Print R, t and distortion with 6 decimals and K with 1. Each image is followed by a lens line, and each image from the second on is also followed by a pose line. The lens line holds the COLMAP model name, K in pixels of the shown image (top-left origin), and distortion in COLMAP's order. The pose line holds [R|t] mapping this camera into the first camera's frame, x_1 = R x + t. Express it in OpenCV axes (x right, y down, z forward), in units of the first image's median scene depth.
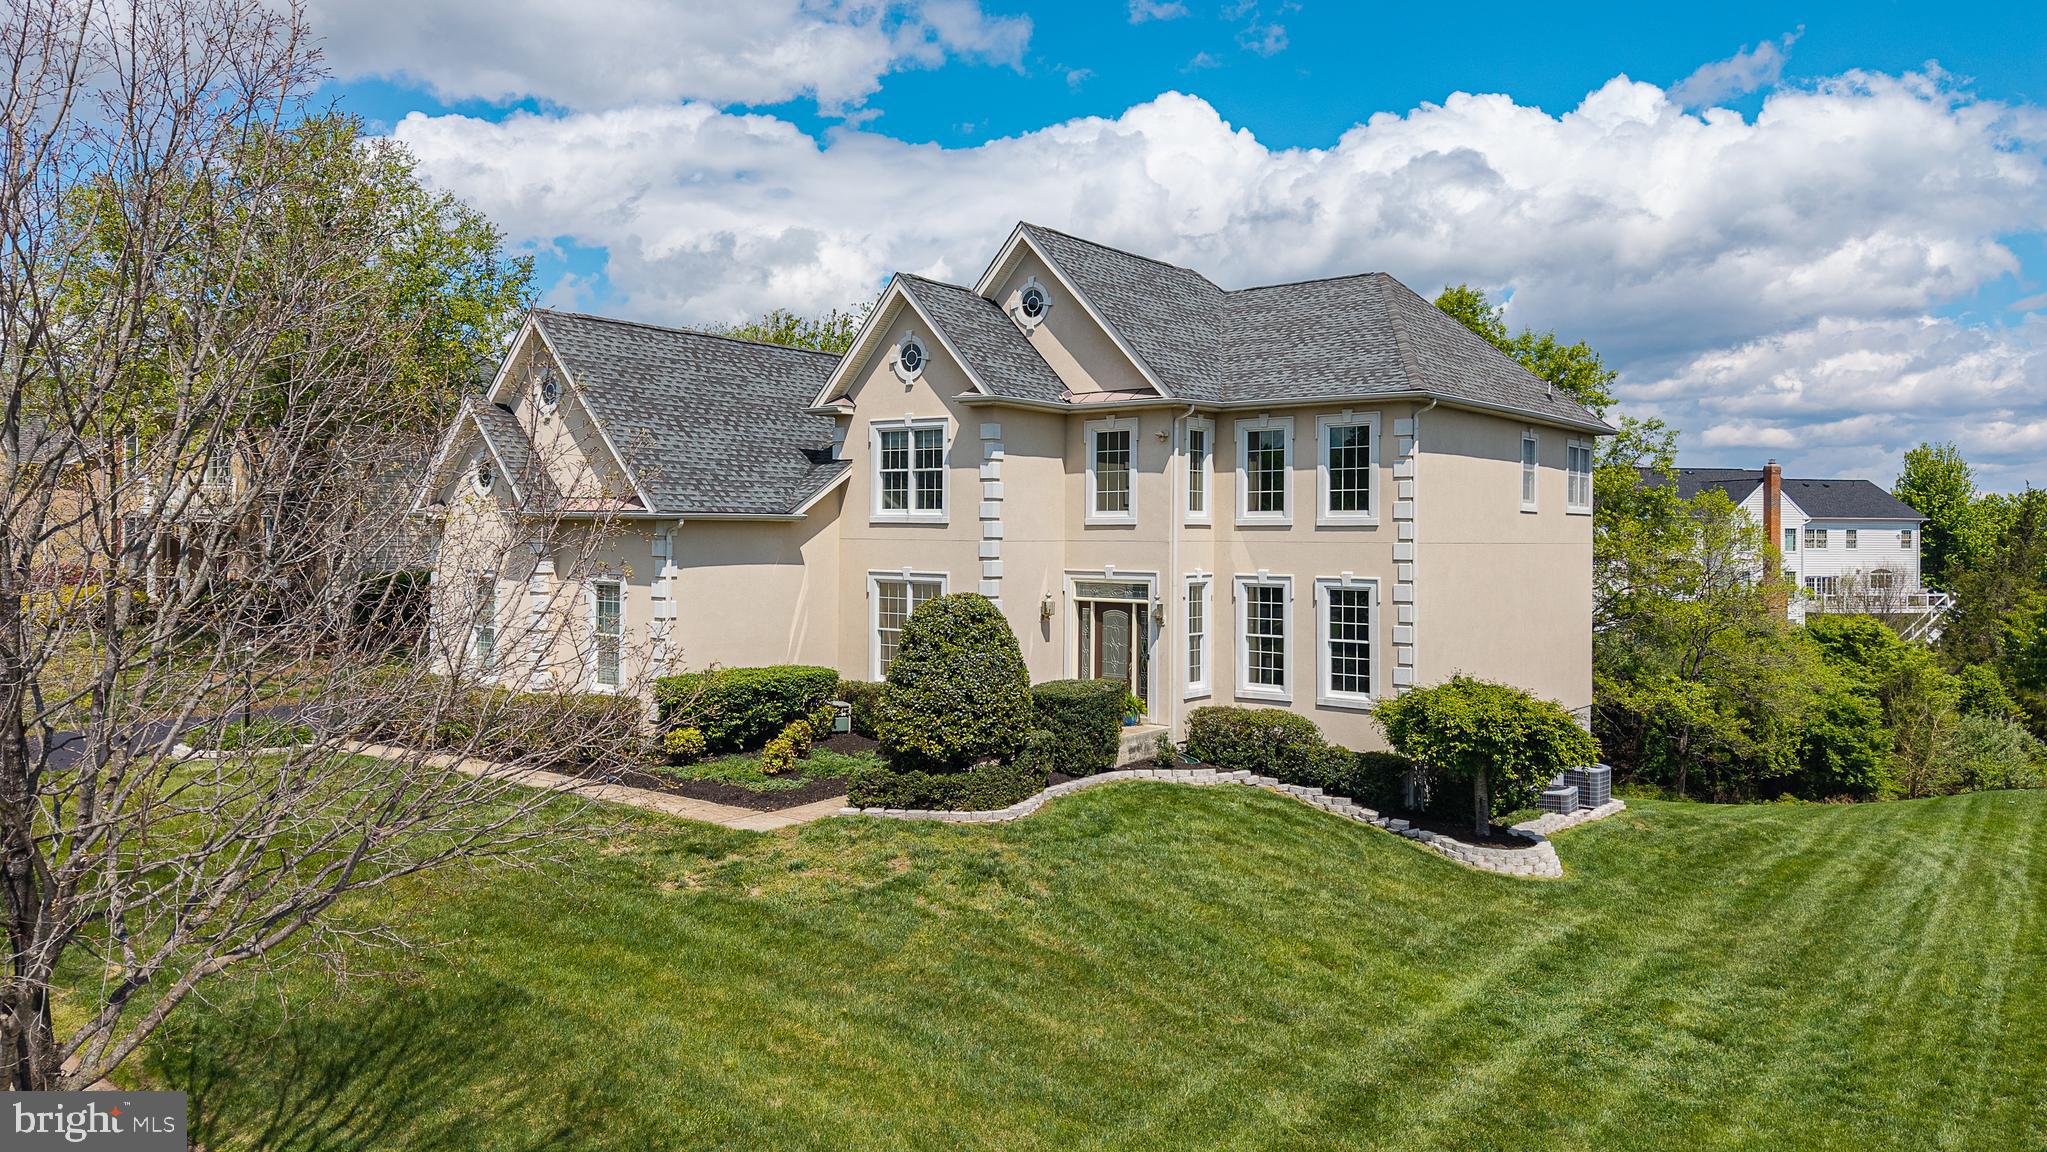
lens RADIAL K [[1390.8, 0, 950.8], [0, 1390.8, 570.5], [0, 0, 1]] dist [0.000032, 0.000876]
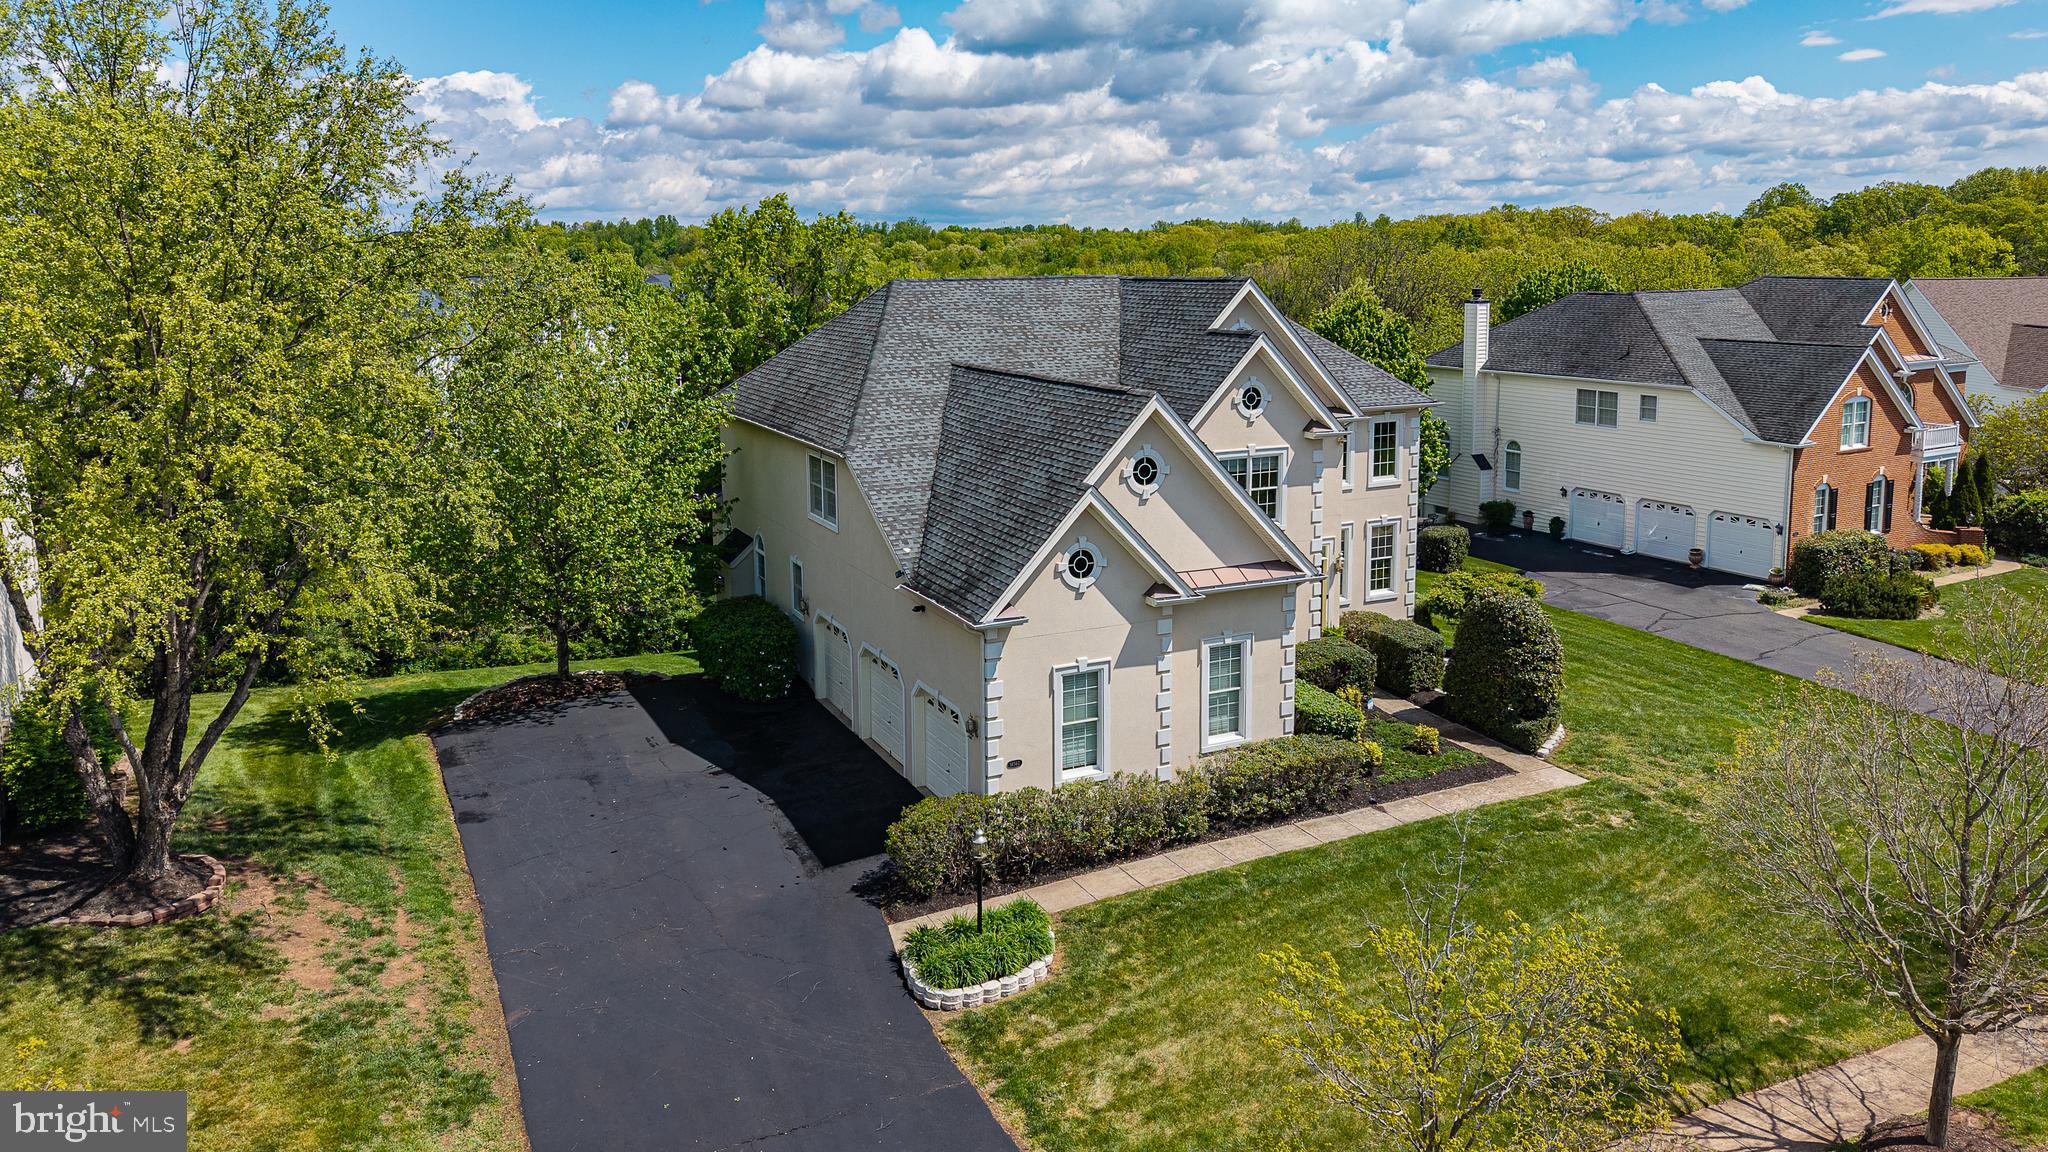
lens RADIAL K [[1476.2, 0, 997.1], [0, 1476.2, 396.5], [0, 0, 1]] dist [0.009153, -0.041439]
pose [[0.404110, -0.106934, 0.908439, -1.369923], [0.039848, 0.994258, 0.099310, -0.310193], [-0.913842, -0.003933, 0.406050, 0.719636]]
